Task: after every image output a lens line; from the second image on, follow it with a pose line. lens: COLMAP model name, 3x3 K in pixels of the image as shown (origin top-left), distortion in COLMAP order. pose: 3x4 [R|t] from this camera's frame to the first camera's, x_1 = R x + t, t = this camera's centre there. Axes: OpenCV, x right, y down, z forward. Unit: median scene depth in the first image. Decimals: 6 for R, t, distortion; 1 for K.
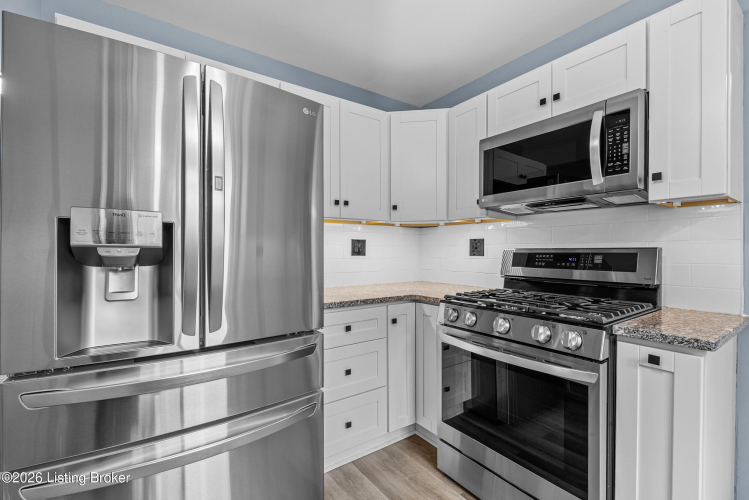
lens RADIAL K [[332.1, 0, 373.0], [0, 332.1, 251.7], [0, 0, 1]] dist [-0.003520, 0.000066]
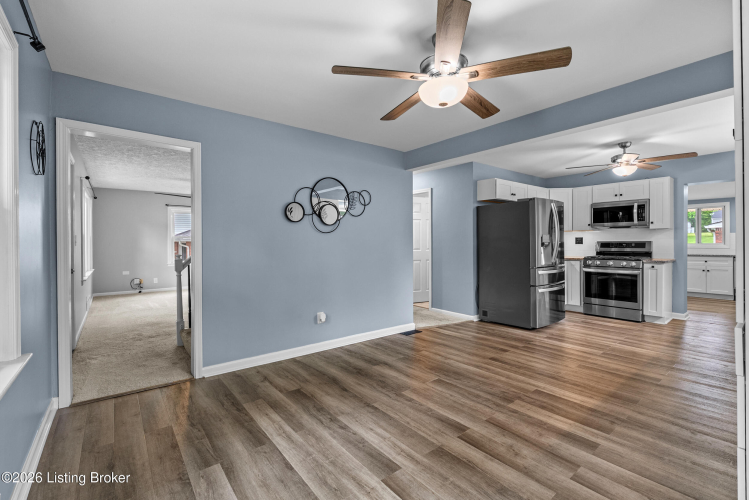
lens RADIAL K [[332.1, 0, 374.5], [0, 332.1, 245.3], [0, 0, 1]] dist [-0.003520, 0.000066]
pose [[0.997364, -0.001010, 0.072551, -2.417650], [0.000701, 0.999991, 0.004281, 0.016872], [-0.072554, -0.004219, 0.997356, -2.387321]]
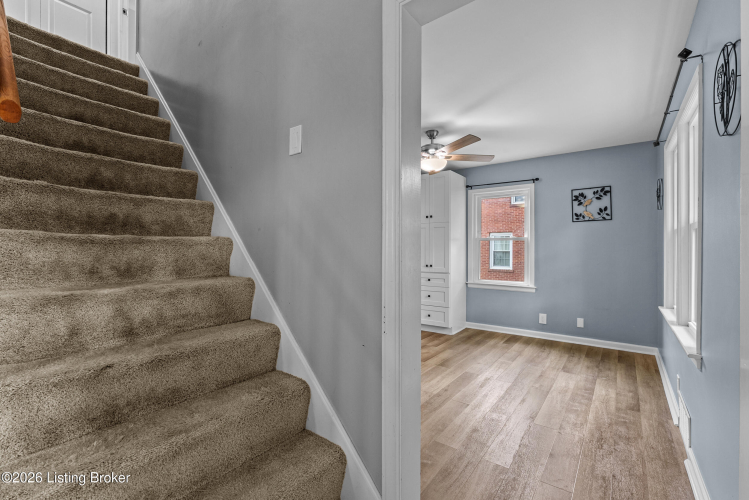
lens RADIAL K [[332.1, 0, 373.0], [0, 332.1, 248.3], [0, 0, 1]] dist [-0.003520, 0.000066]
pose [[-0.320414, 0.009748, 0.947227, -4.248923], [0.002124, 0.999952, -0.009573, 0.020622], [-0.947275, -0.001056, -0.320420, 0.238050]]
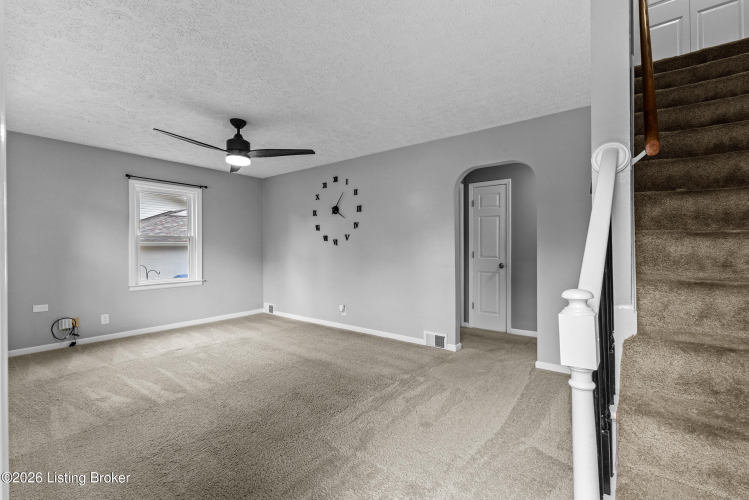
lens RADIAL K [[332.1, 0, 375.1], [0, 332.1, 249.8], [0, 0, 1]] dist [-0.003520, 0.000066]
pose [[0.949482, -0.000295, 0.313822, -4.446215], [0.000819, 0.999998, -0.001538, 0.031205], [-0.313821, 0.001717, 0.949481, 0.056887]]
